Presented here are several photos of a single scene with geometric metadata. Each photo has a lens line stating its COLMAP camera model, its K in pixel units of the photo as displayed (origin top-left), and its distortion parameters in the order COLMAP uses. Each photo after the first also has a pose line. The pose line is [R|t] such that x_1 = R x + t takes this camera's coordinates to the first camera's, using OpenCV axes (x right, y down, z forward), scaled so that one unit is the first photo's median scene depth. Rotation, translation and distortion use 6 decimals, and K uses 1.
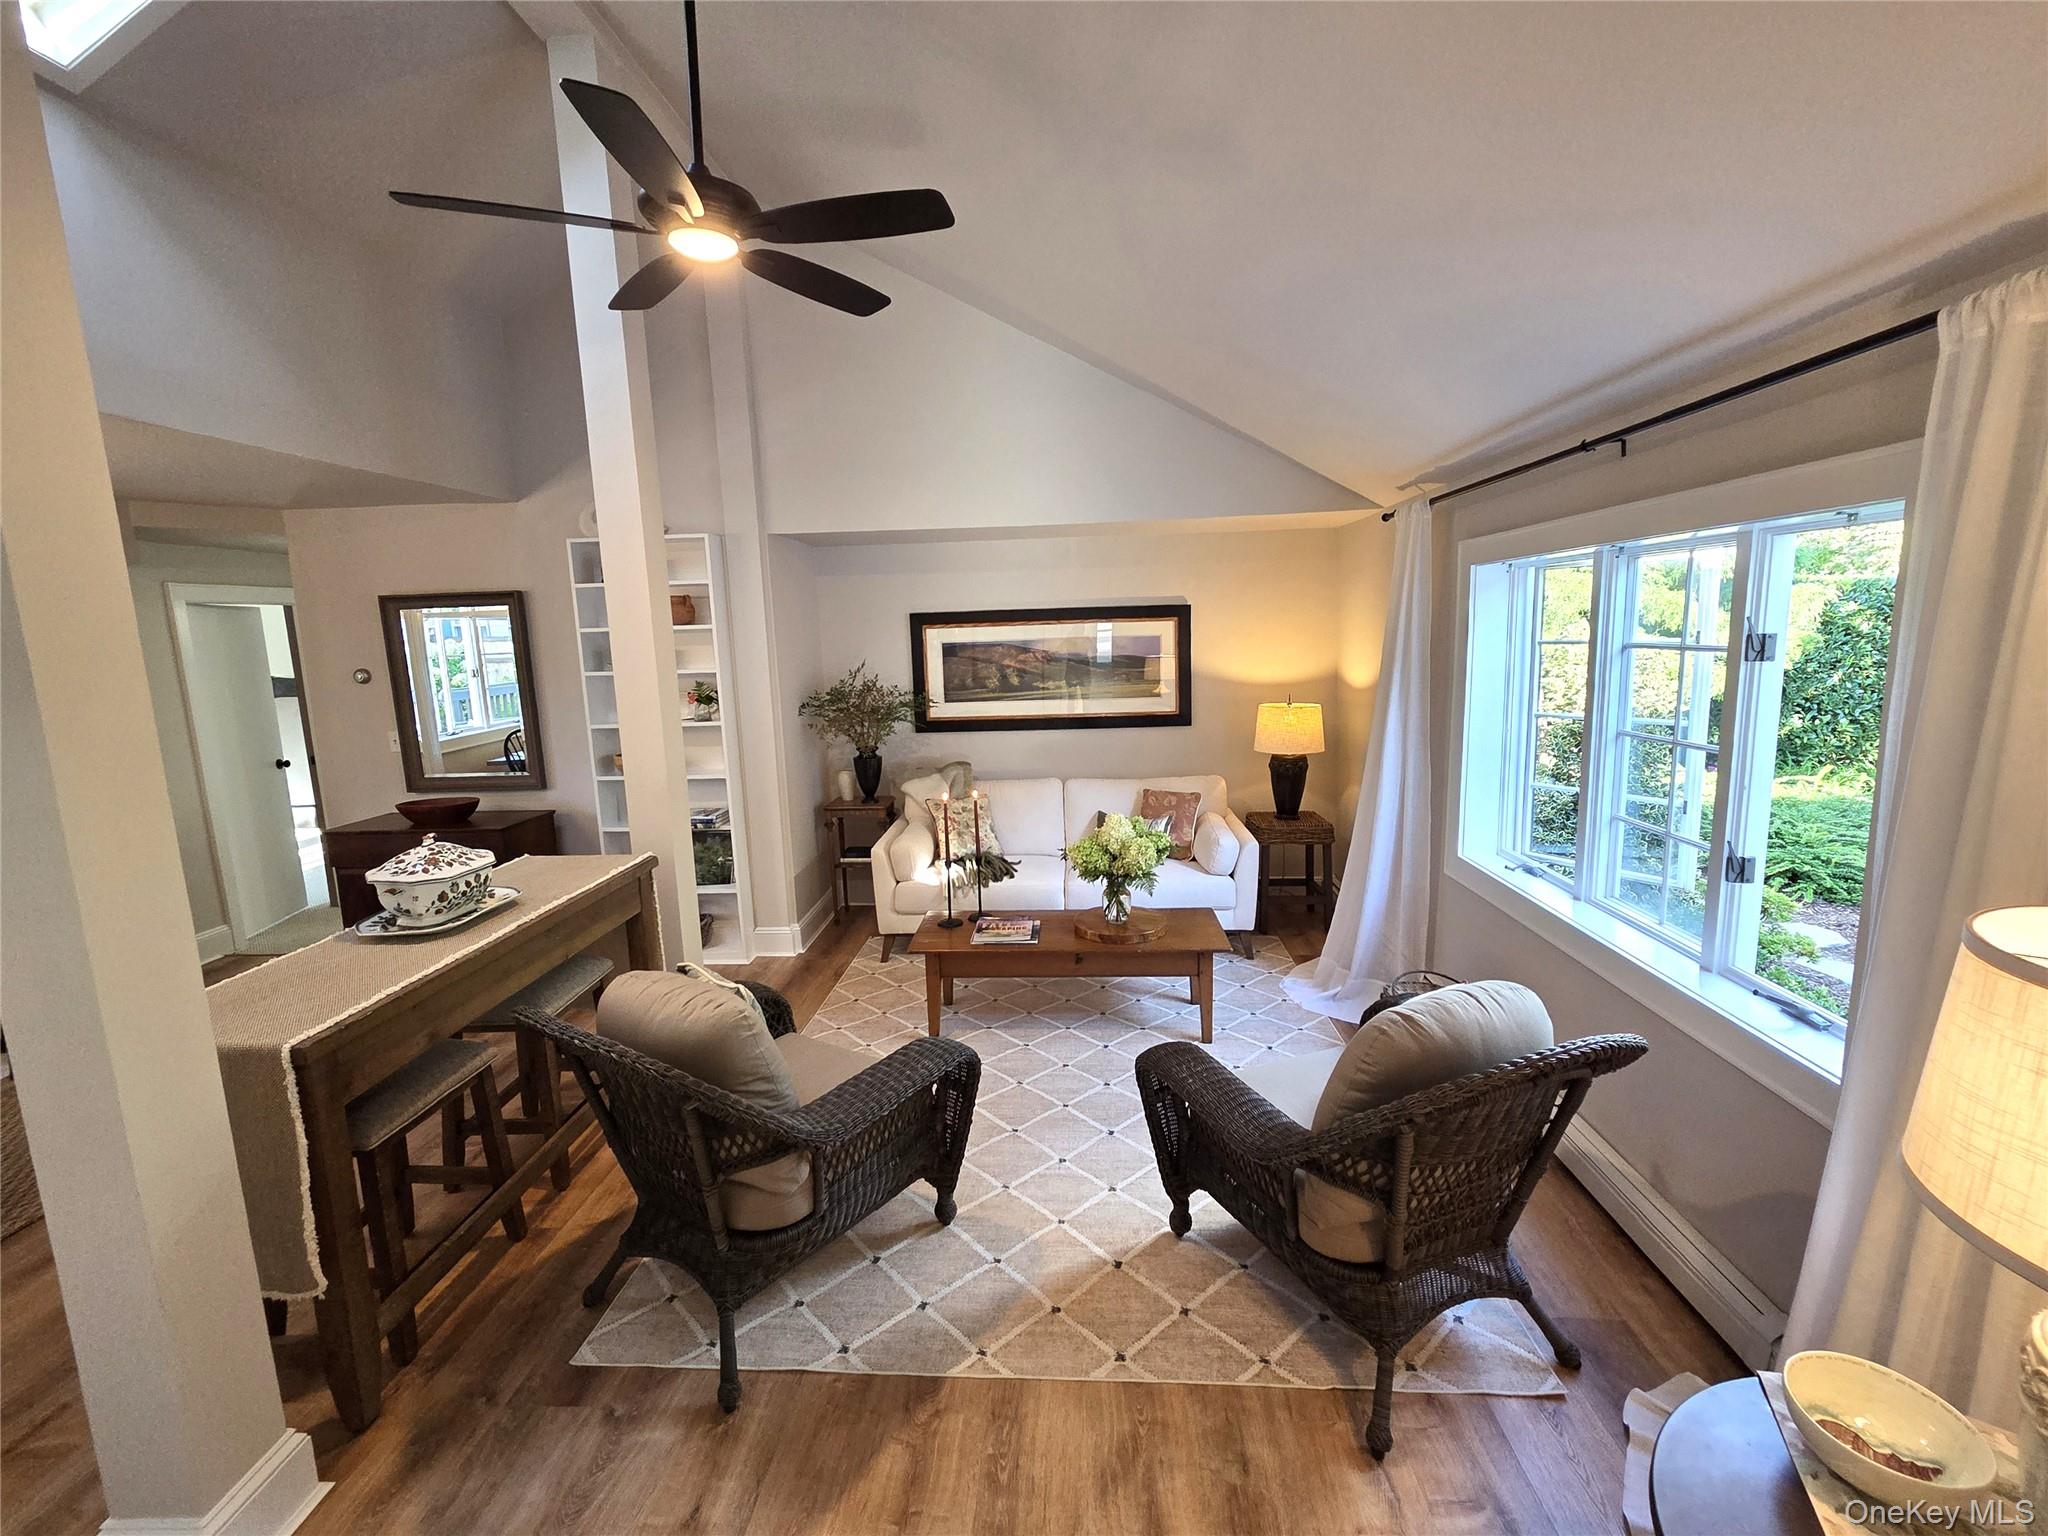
lens RADIAL K [[849.0, 0, 1032.5], [0, 849.0, 763.0], [0, 0, 1]] dist [0.001799, 0.000223]
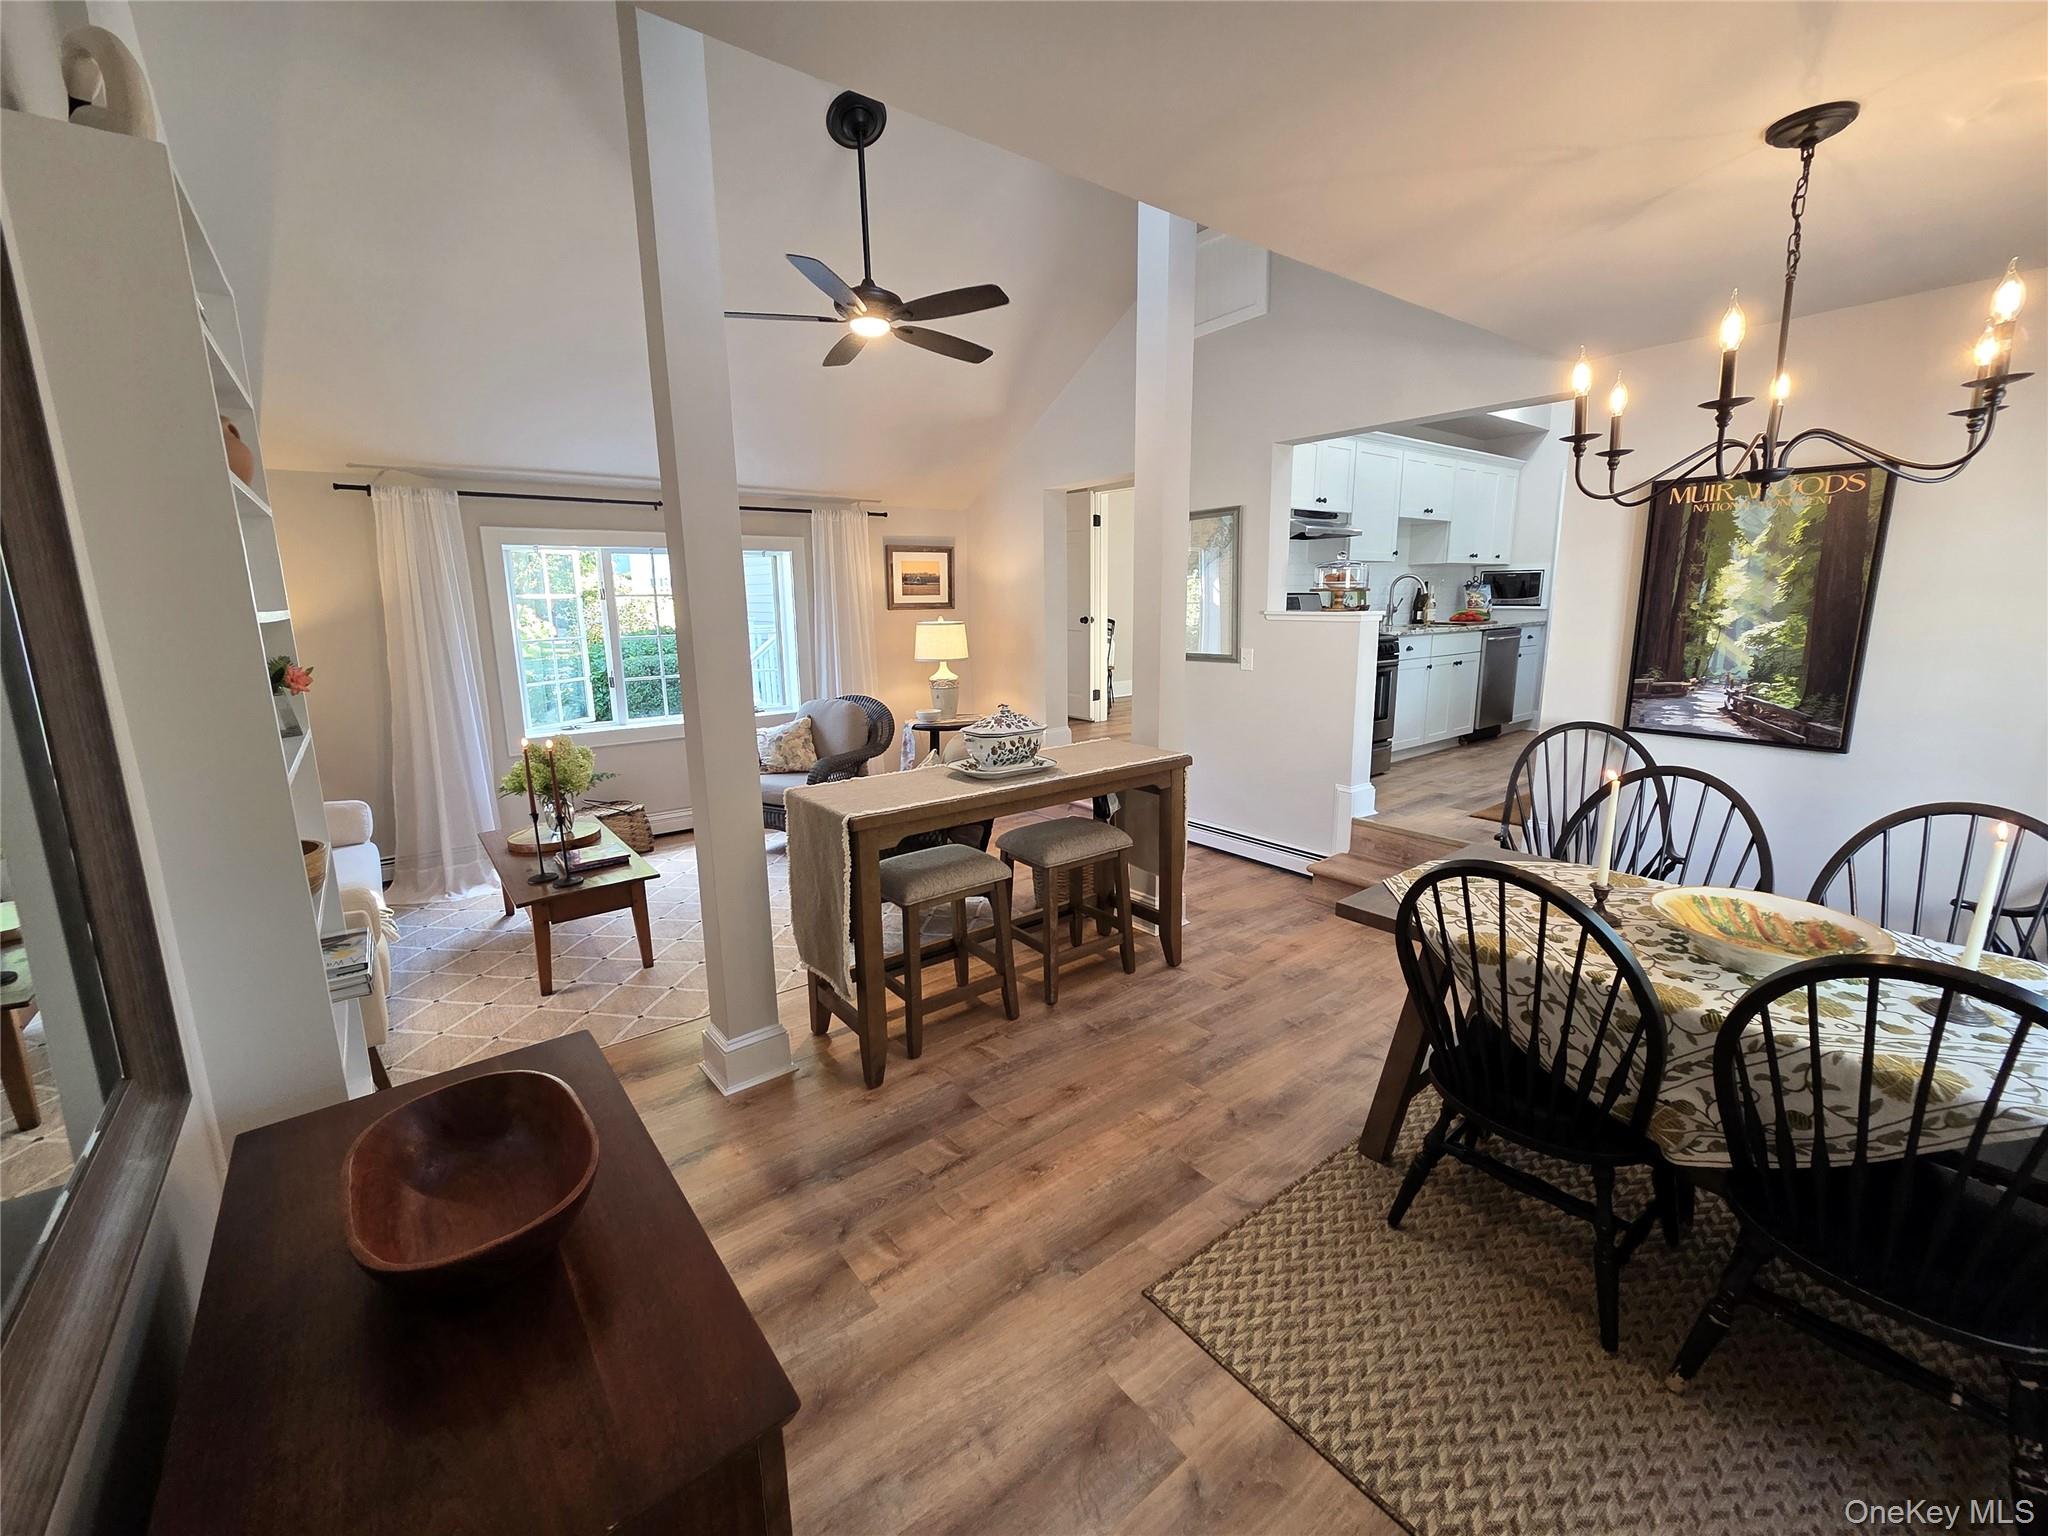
lens RADIAL K [[840.1, 0, 1018.6], [0, 840.1, 760.6], [0, 0, 1]] dist [0.002785, 0.000012]
pose [[-0.647611, -0.108715, 0.754175, -1.713448], [0.155983, 0.949894, 0.270870, -0.170303], [-0.745834, 0.293057, -0.598205, 1.799050]]
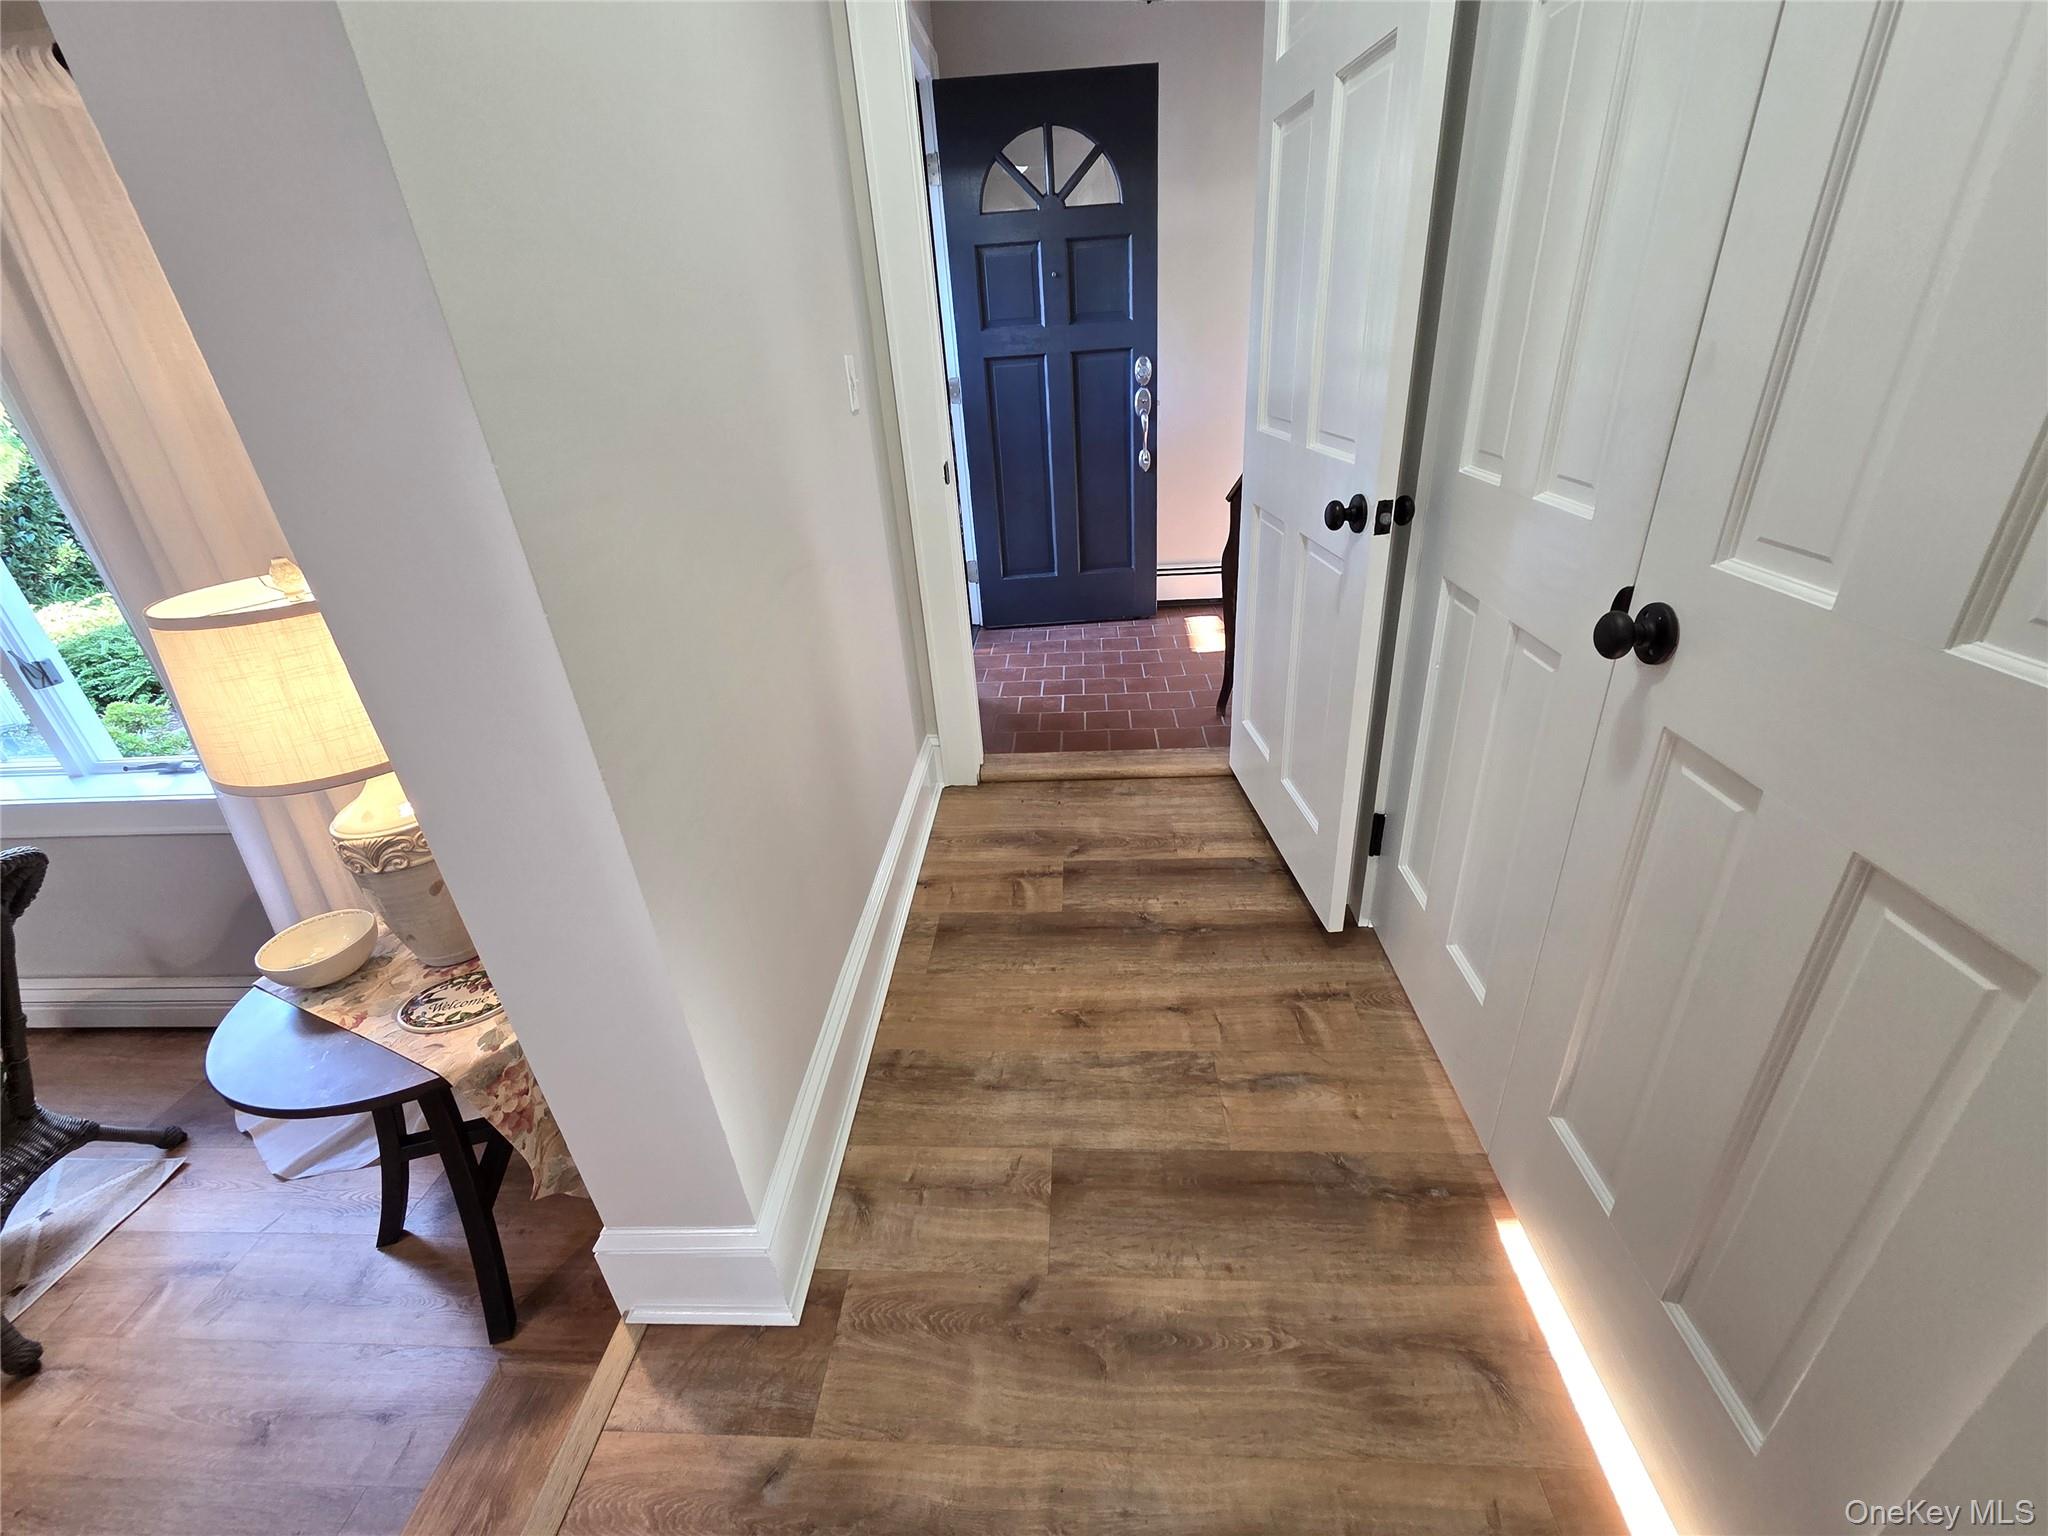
lens RADIAL K [[849.0, 0, 1032.5], [0, 849.0, 763.0], [0, 0, 1]] dist [0.001799, 0.000223]
pose [[0.010570, -0.417422, 0.908651, -0.101868], [0.224421, 0.886511, 0.404640, 0.061662], [-0.974435, 0.199643, 0.103049, -0.196403]]
